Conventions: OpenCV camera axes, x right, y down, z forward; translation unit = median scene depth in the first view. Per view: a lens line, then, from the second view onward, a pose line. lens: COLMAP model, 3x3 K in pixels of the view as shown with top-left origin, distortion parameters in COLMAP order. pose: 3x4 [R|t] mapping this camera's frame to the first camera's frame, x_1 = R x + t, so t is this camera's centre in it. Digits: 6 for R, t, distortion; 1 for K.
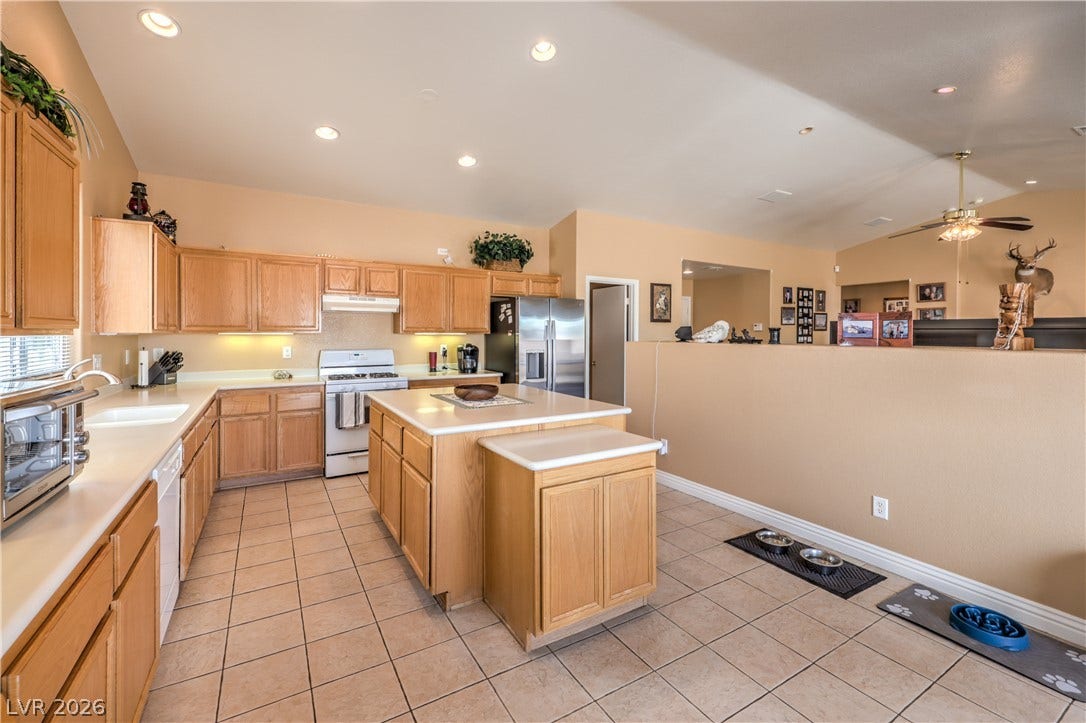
lens RADIAL K [[466.2, 0, 545.3], [0, 466.2, 334.5], [0, 0, 1]] dist [-0.000205, -0.000098]
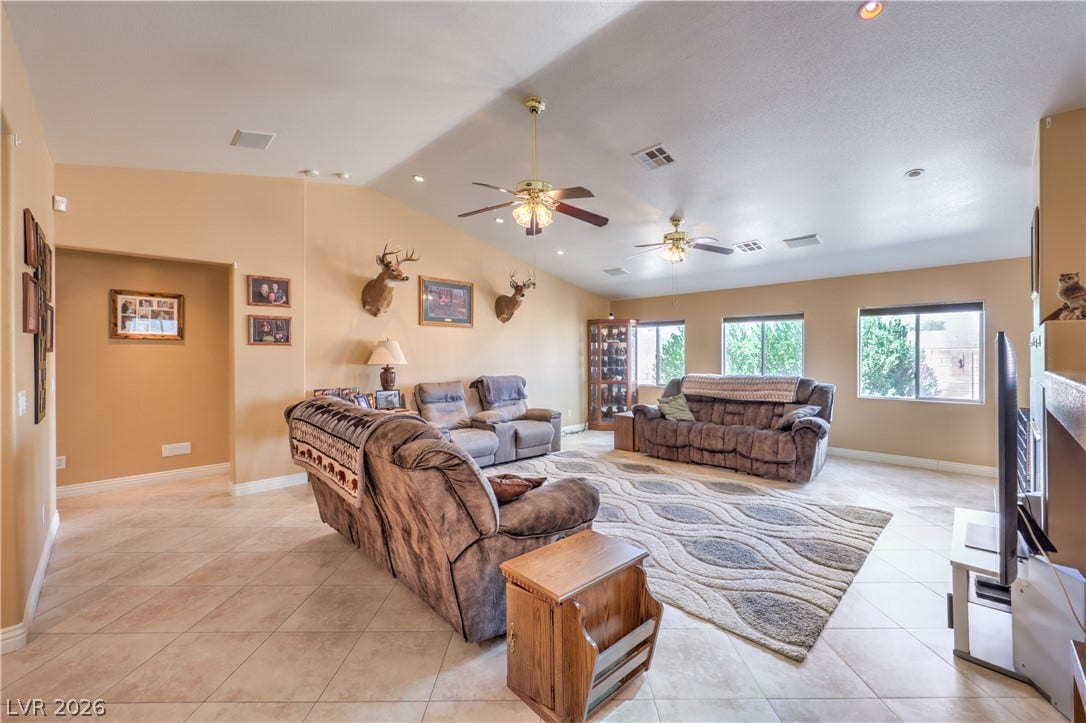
lens RADIAL K [[445.3, 0, 543.0], [0, 445.3, 361.5], [0, 0, 1]] dist [0.001038, 0.000207]
pose [[-0.232243, -0.017500, 0.972500, 0.218720], [0.004219, 0.999811, 0.018999, -0.007537], [-0.972649, 0.008515, -0.232125, 1.124752]]
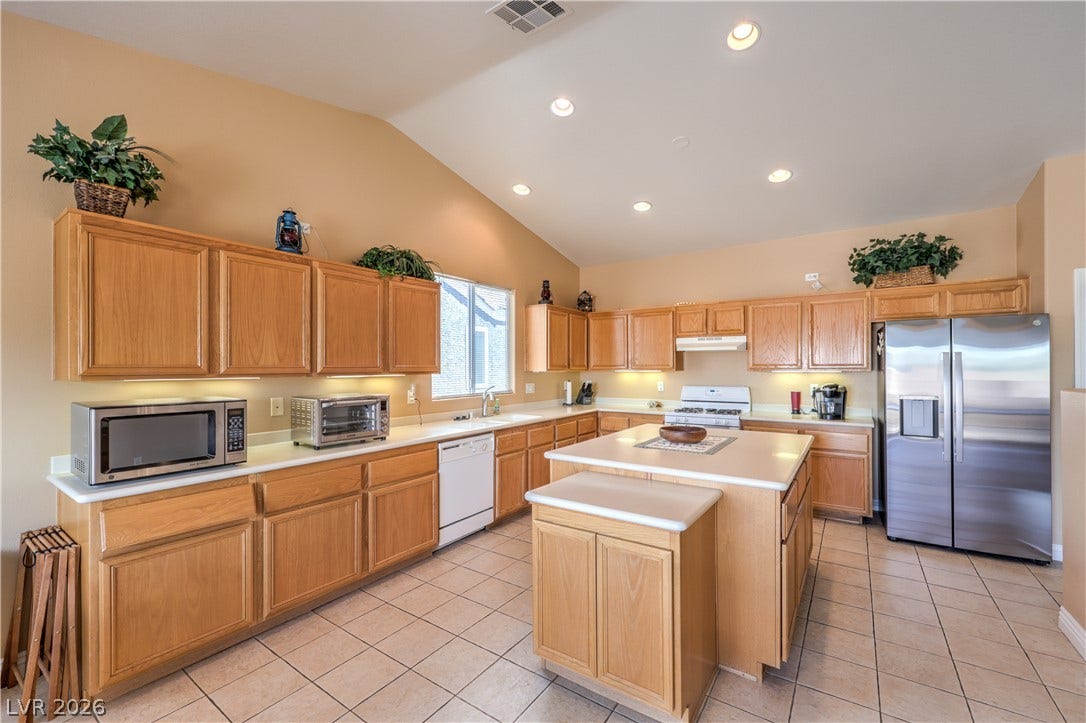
lens RADIAL K [[445.3, 0, 543.0], [0, 445.3, 361.5], [0, 0, 1]] dist [0.001038, 0.000207]
pose [[0.412371, -0.014375, -0.910902, 0.347193], [0.002973, 0.999891, -0.014434, -0.009535], [0.911011, 0.003244, 0.412369, 0.210320]]
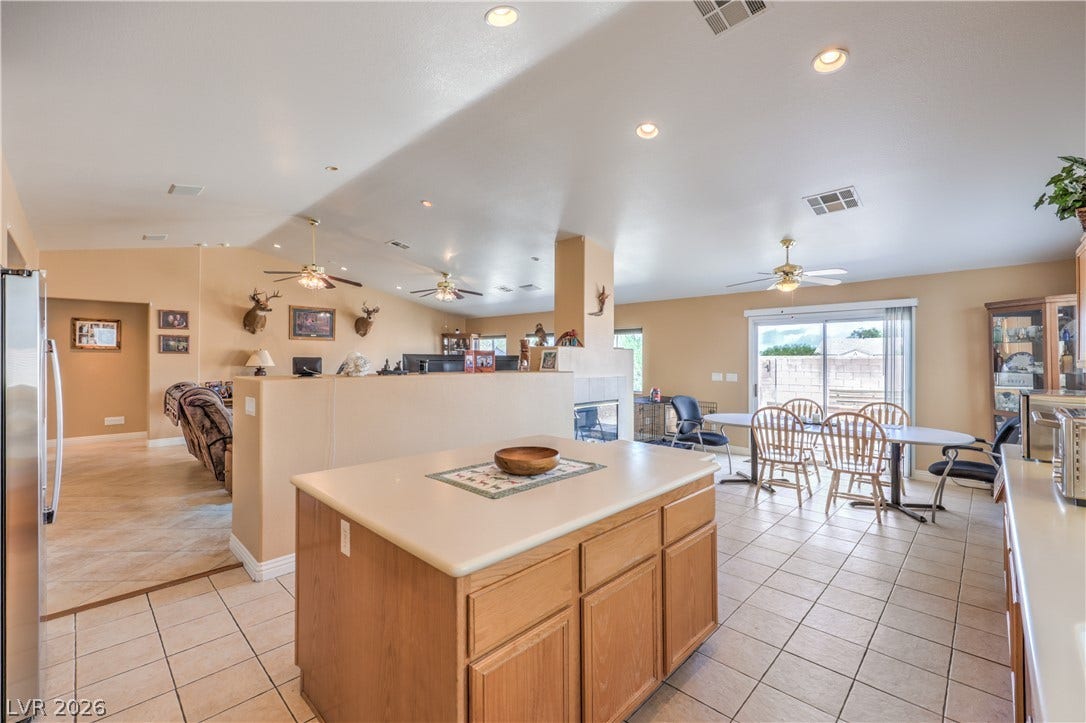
lens RADIAL K [[456.1, 0, 539.3], [0, 456.1, 361.6], [0, 0, 1]] dist [0.000023, 0.000038]
pose [[-0.254263, -0.009807, 0.967085, -0.463106], [-0.000664, 0.999950, 0.009965, -0.014899], [-0.967135, 0.001892, -0.254257, 0.707022]]
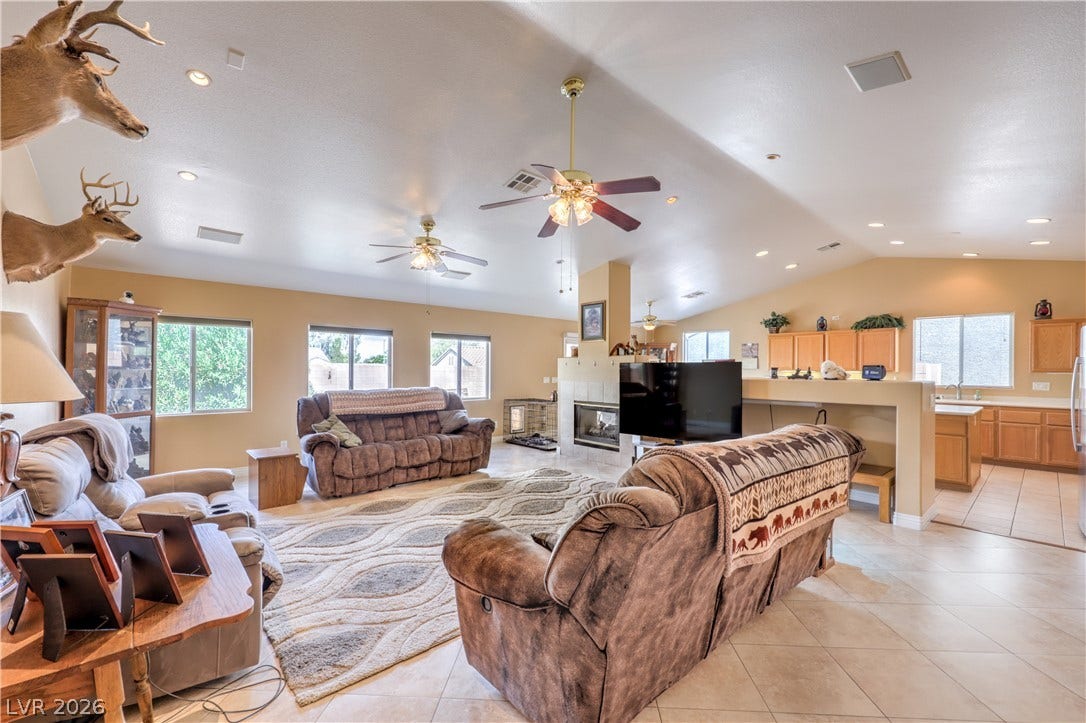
lens RADIAL K [[456.0, 0, 548.4], [0, 456.0, 370.8], [0, 0, 1]] dist [0.001057, 0.000182]
pose [[-0.980285, -0.006886, -0.197468, 1.032475], [-0.008219, 0.999949, 0.005933, -0.004161], [0.197417, 0.007439, -0.980291, 1.576247]]
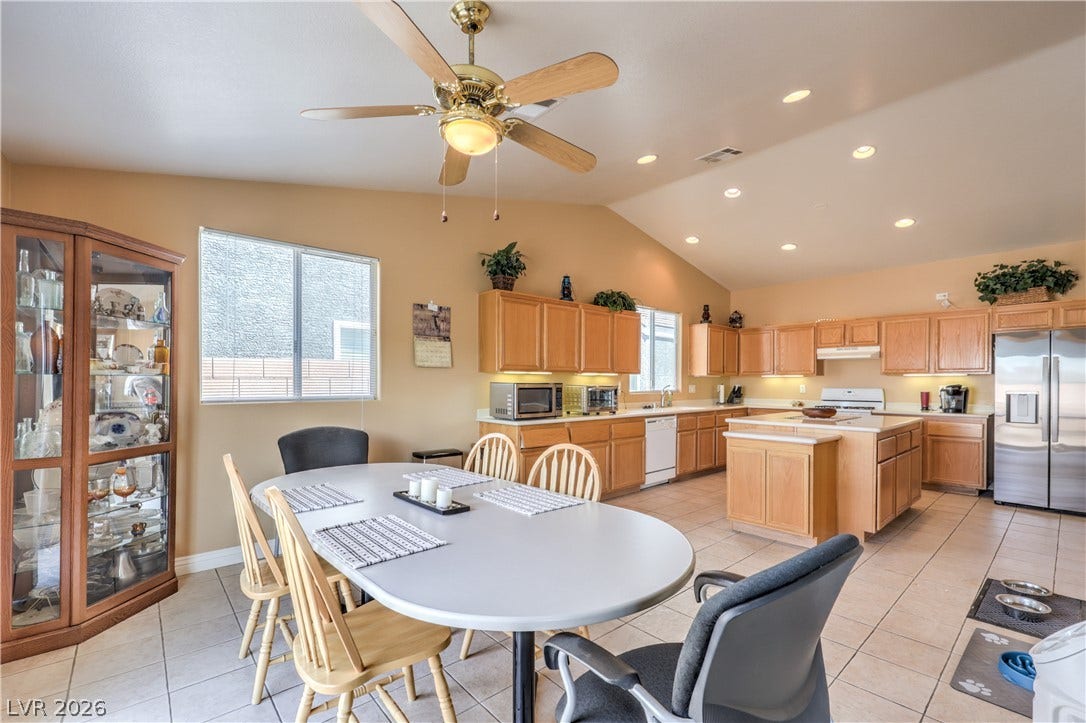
lens RADIAL K [[464.6, 0, 557.4], [0, 464.6, 383.1], [0, 0, 1]] dist [0.000063, -0.000067]
pose [[0.196846, 0.000923, -0.980434, 0.664911], [-0.002987, 0.999995, 0.000341, 0.019867], [0.980430, 0.002862, 0.196848, -0.050339]]
